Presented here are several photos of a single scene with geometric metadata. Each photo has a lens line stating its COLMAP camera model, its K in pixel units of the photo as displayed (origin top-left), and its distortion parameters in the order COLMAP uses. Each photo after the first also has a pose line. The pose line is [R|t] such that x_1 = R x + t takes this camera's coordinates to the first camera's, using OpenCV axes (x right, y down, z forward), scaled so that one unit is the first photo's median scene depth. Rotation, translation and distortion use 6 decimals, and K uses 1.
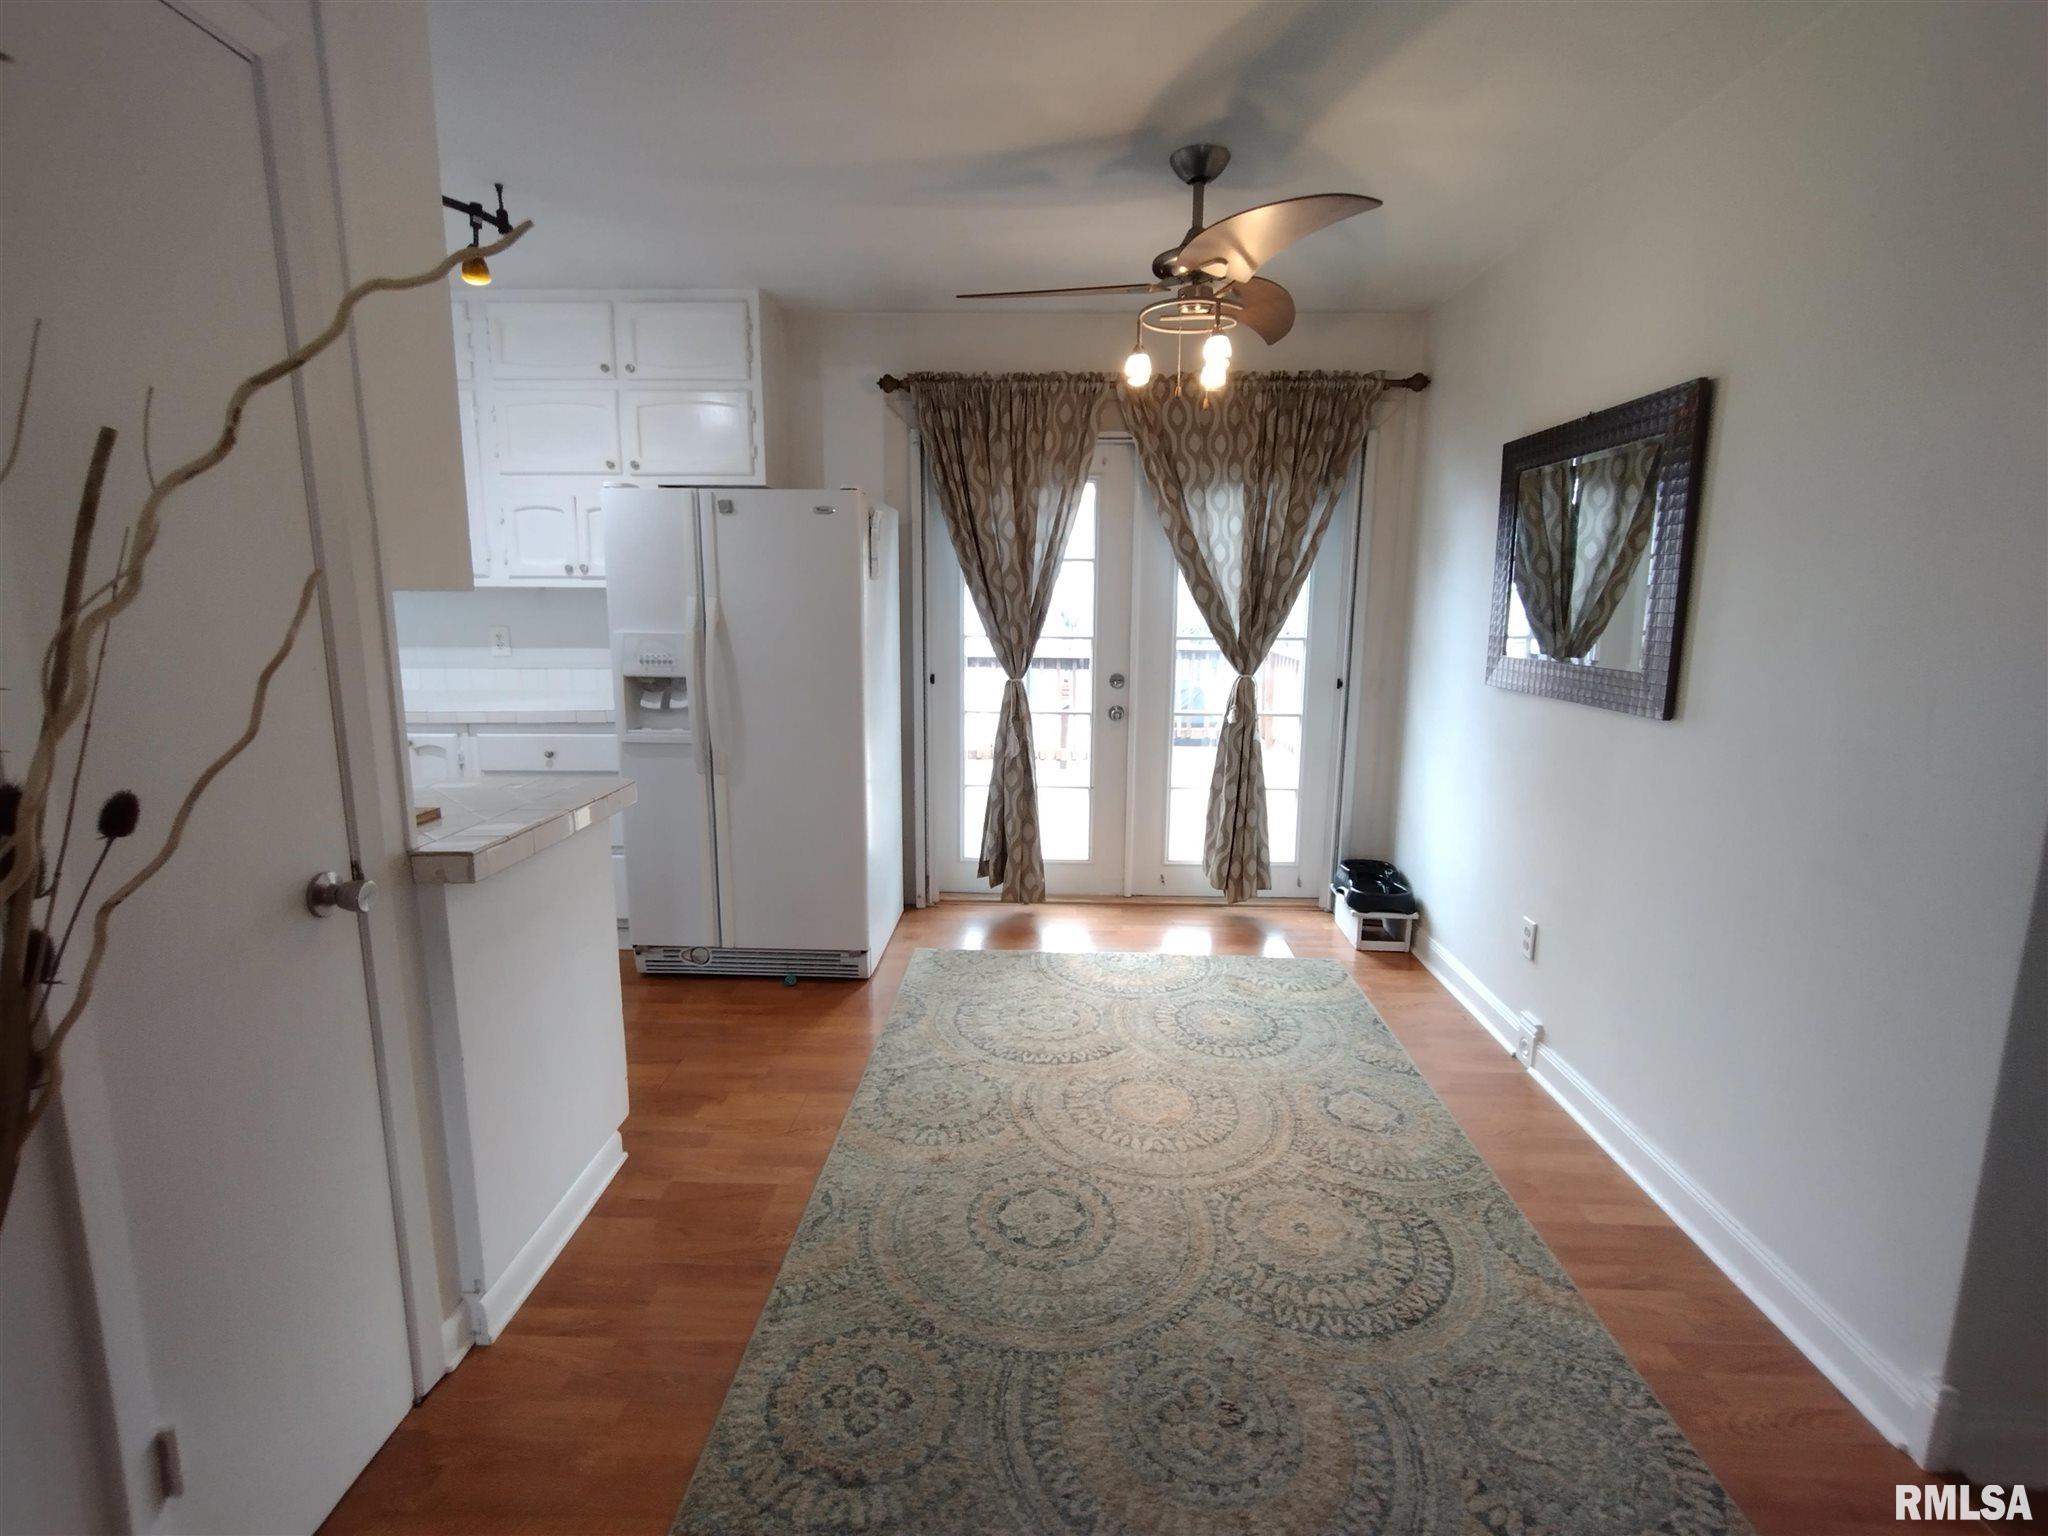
lens RADIAL K [[926.4, 0, 1026.5], [0, 926.4, 765.4], [0, 0, 1]] dist [-0.003982, 0.000486]
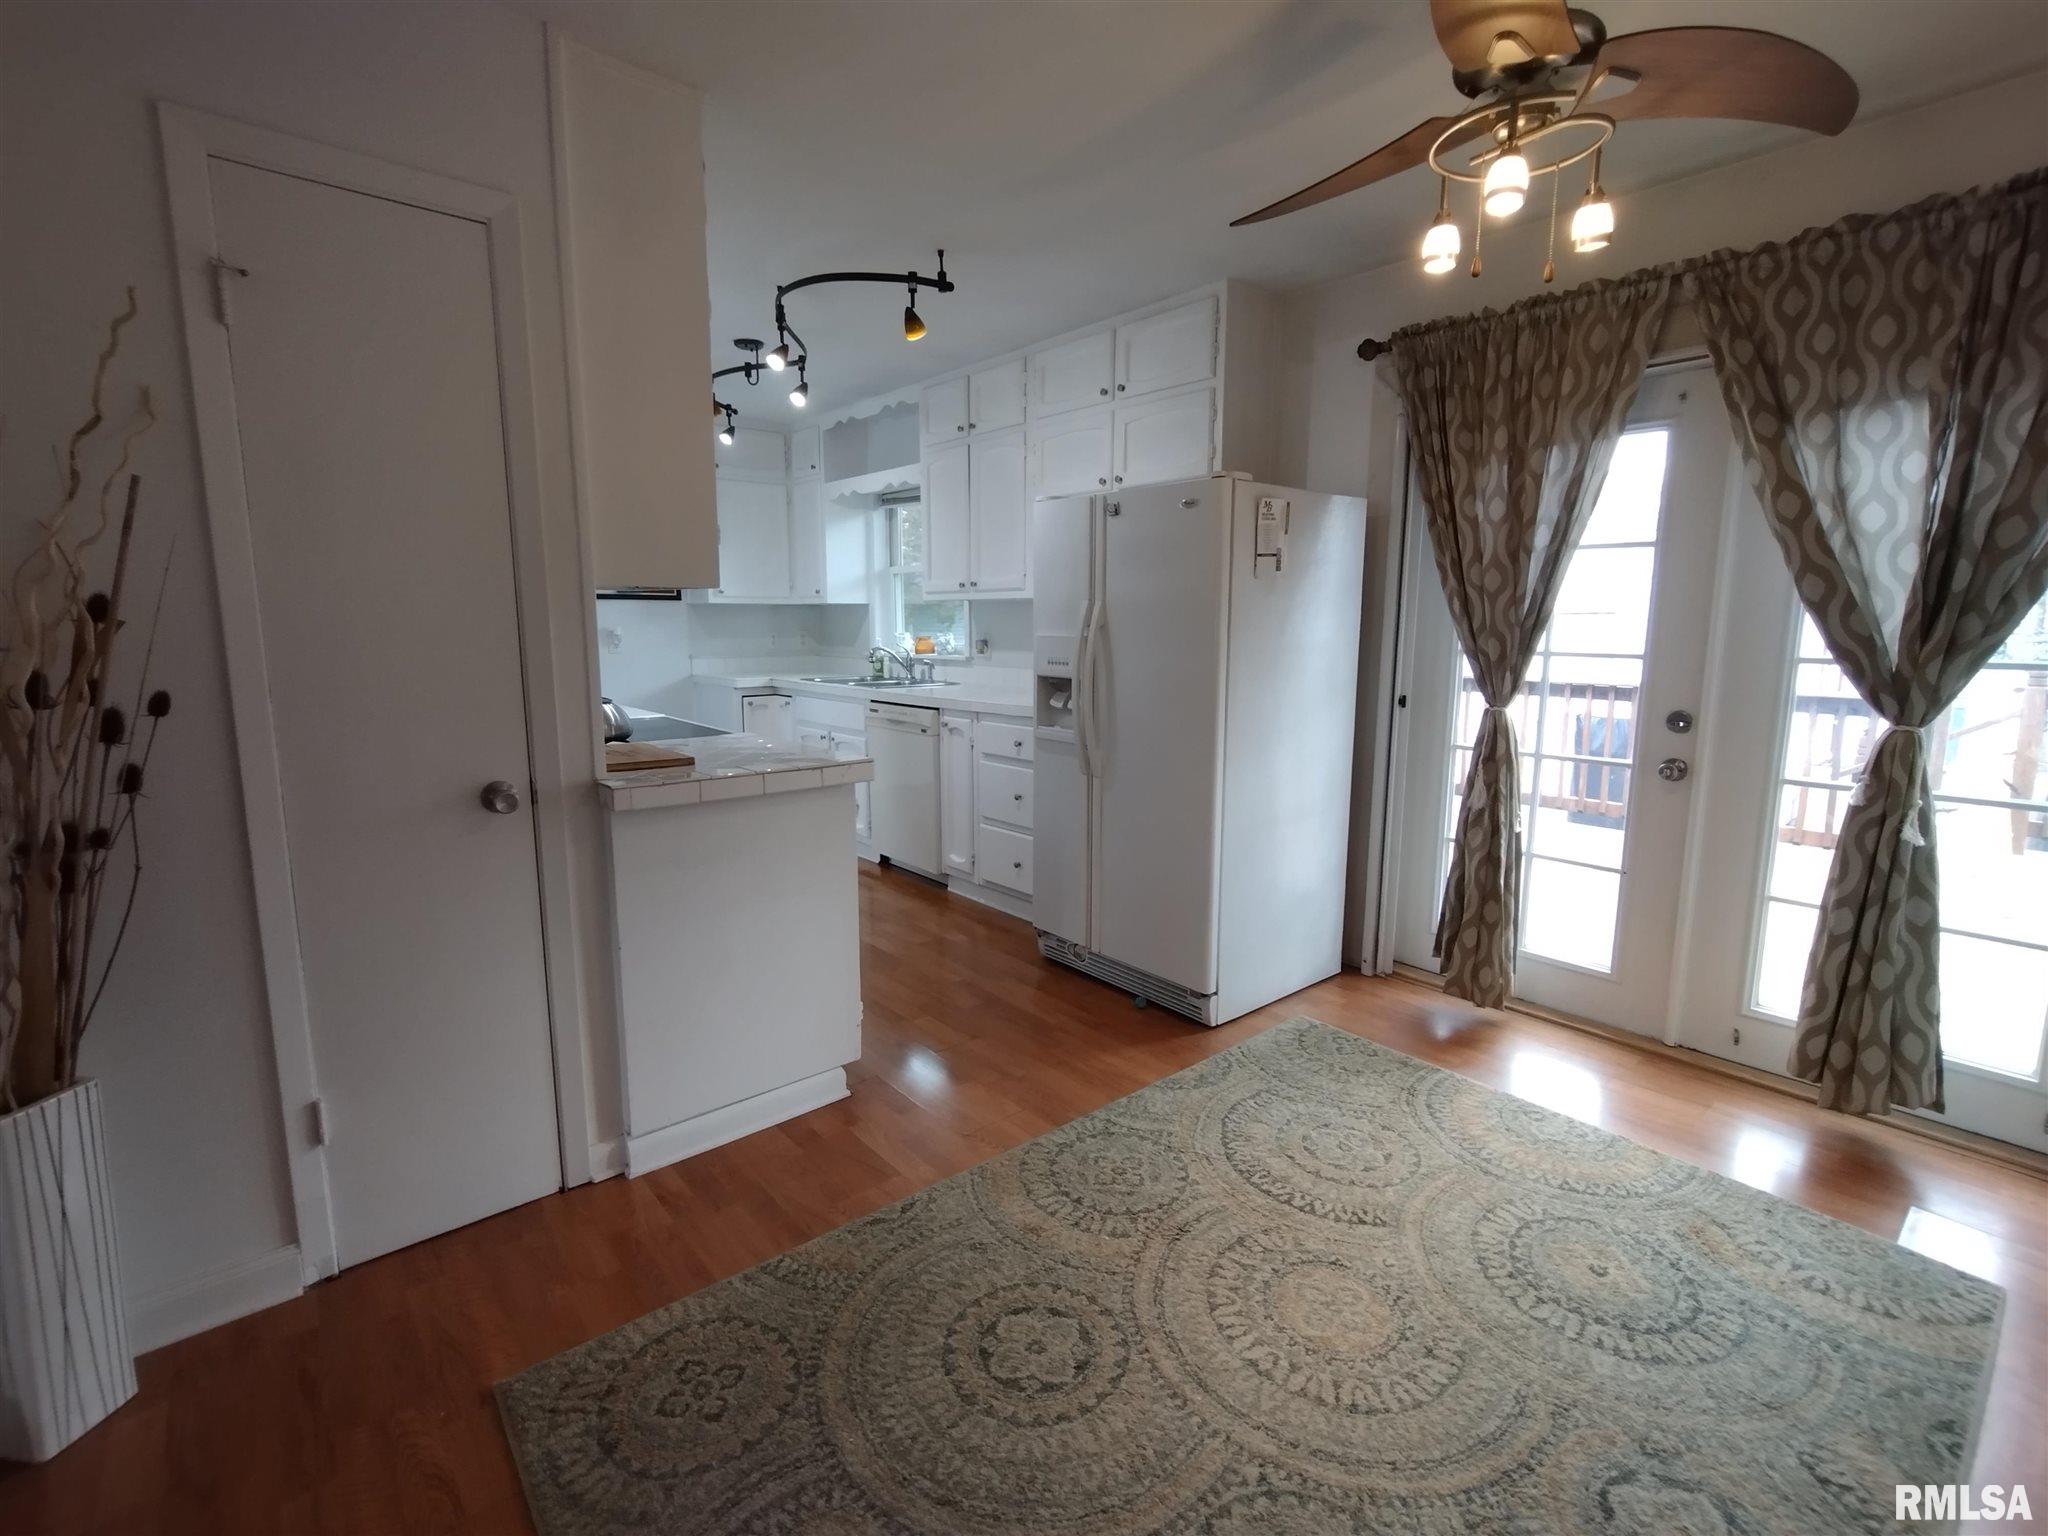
lens RADIAL K [[926.4, 0, 1026.5], [0, 926.4, 765.4], [0, 0, 1]] dist [-0.003982, 0.000486]
pose [[0.675581, 0.111351, -0.728829, 0.315660], [-0.130094, 0.991023, 0.030819, -0.022230], [0.725717, 0.073996, 0.684002, 0.236224]]
